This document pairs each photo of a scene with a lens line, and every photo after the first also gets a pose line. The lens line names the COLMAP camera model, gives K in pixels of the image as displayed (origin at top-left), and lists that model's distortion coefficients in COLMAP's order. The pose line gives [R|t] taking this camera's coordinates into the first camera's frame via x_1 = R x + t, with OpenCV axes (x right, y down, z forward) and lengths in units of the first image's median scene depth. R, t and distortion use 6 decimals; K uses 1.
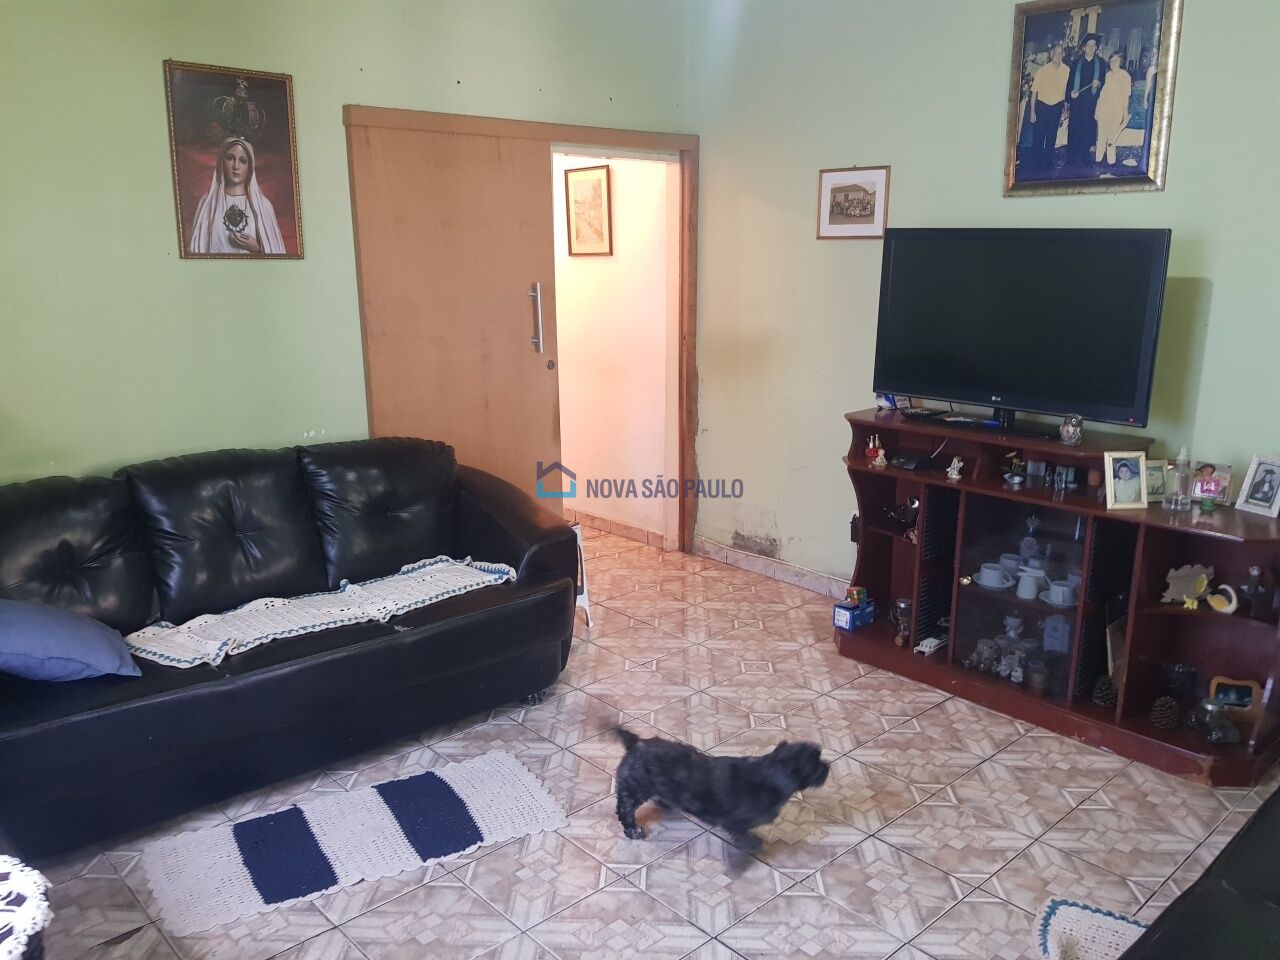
lens RADIAL K [[989.4, 0, 622.2], [0, 989.4, 483.8], [0, 0, 1]] dist [0.007256, -0.047835]
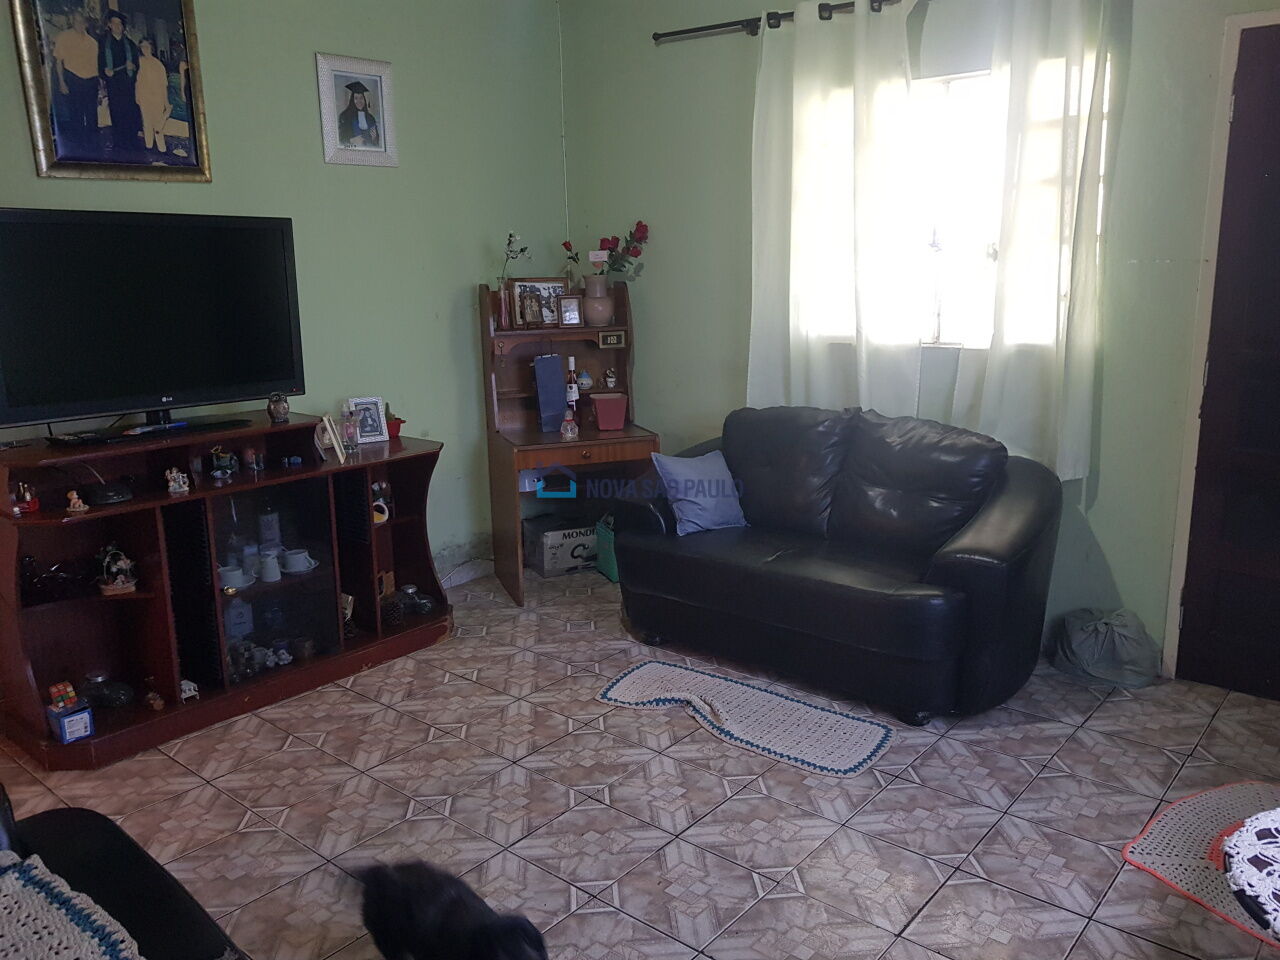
lens RADIAL K [[993.0, 0, 651.6], [0, 993.0, 481.0], [0, 0, 1]] dist [0.086053, -0.137497]
pose [[-0.140525, -0.215035, 0.966443, -0.603961], [0.243049, 0.938768, 0.244218, -0.134279], [-0.959781, 0.269212, -0.079656, 0.667657]]
